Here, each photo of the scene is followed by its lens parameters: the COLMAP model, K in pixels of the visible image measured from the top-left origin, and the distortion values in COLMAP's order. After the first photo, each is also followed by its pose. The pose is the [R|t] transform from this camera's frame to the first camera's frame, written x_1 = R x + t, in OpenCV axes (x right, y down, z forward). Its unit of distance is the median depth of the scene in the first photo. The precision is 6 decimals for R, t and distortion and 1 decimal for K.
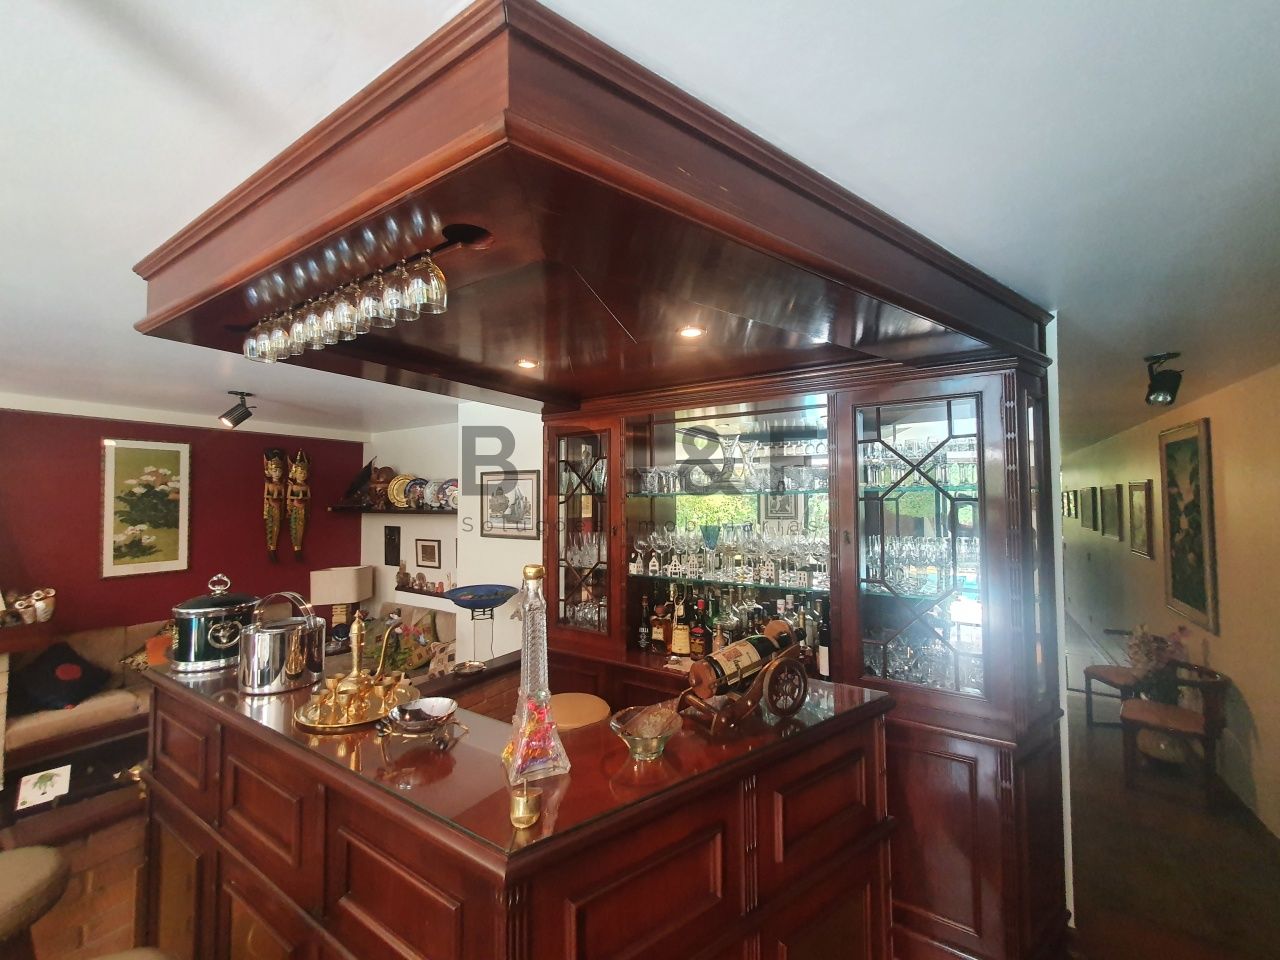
lens RADIAL K [[504.7, 0, 641.6], [0, 504.7, 485.2], [0, 0, 1]] dist [0.004008, 0.000348]
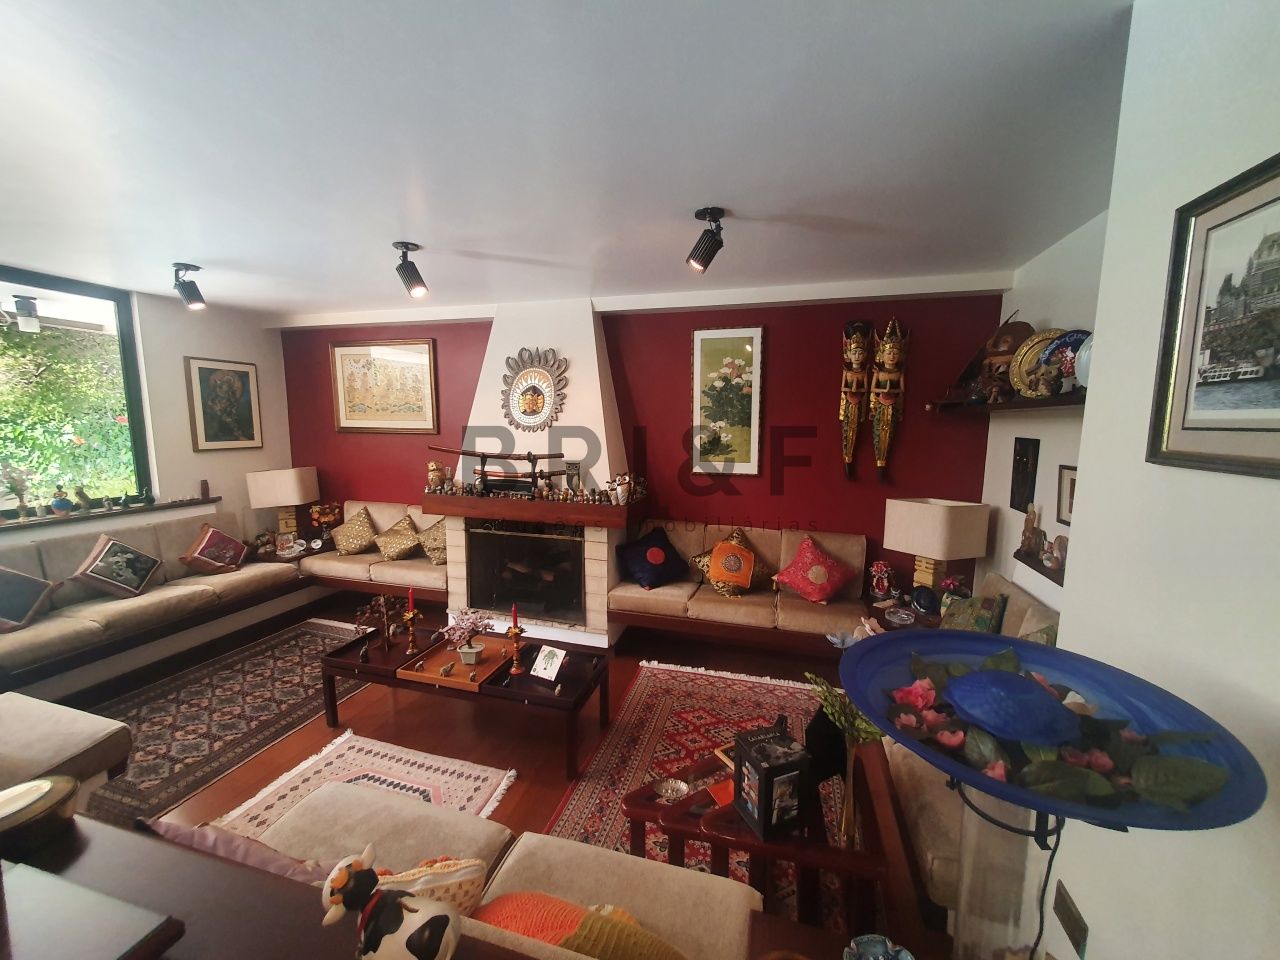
lens RADIAL K [[504.7, 0, 642.3], [0, 504.7, 483.2], [0, 0, 1]] dist [0.004008, 0.000348]
pose [[0.282237, 0.123635, -0.951345, -0.117443], [0.018729, 0.990762, 0.134314, 0.060533], [0.959162, -0.055726, 0.277314, 0.568768]]
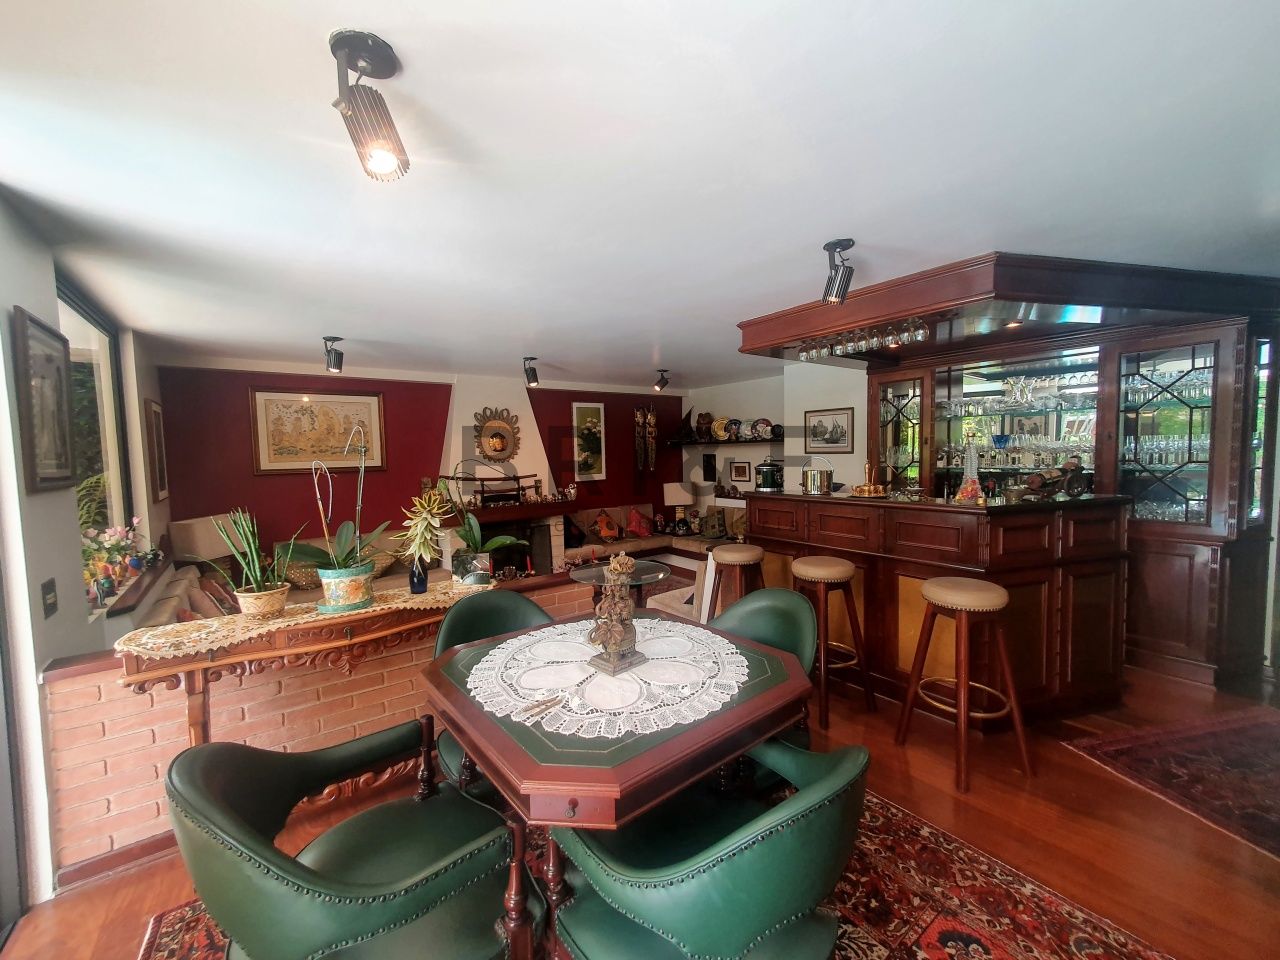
lens RADIAL K [[504.7, 0, 643.3], [0, 504.7, 486.6], [0, 0, 1]] dist [0.004008, 0.000348]
pose [[0.937238, 0.005267, -0.348651, -0.207213], [0.032673, 0.994160, 0.102848, 0.023562], [0.347157, -0.107784, 0.931592, -0.508848]]
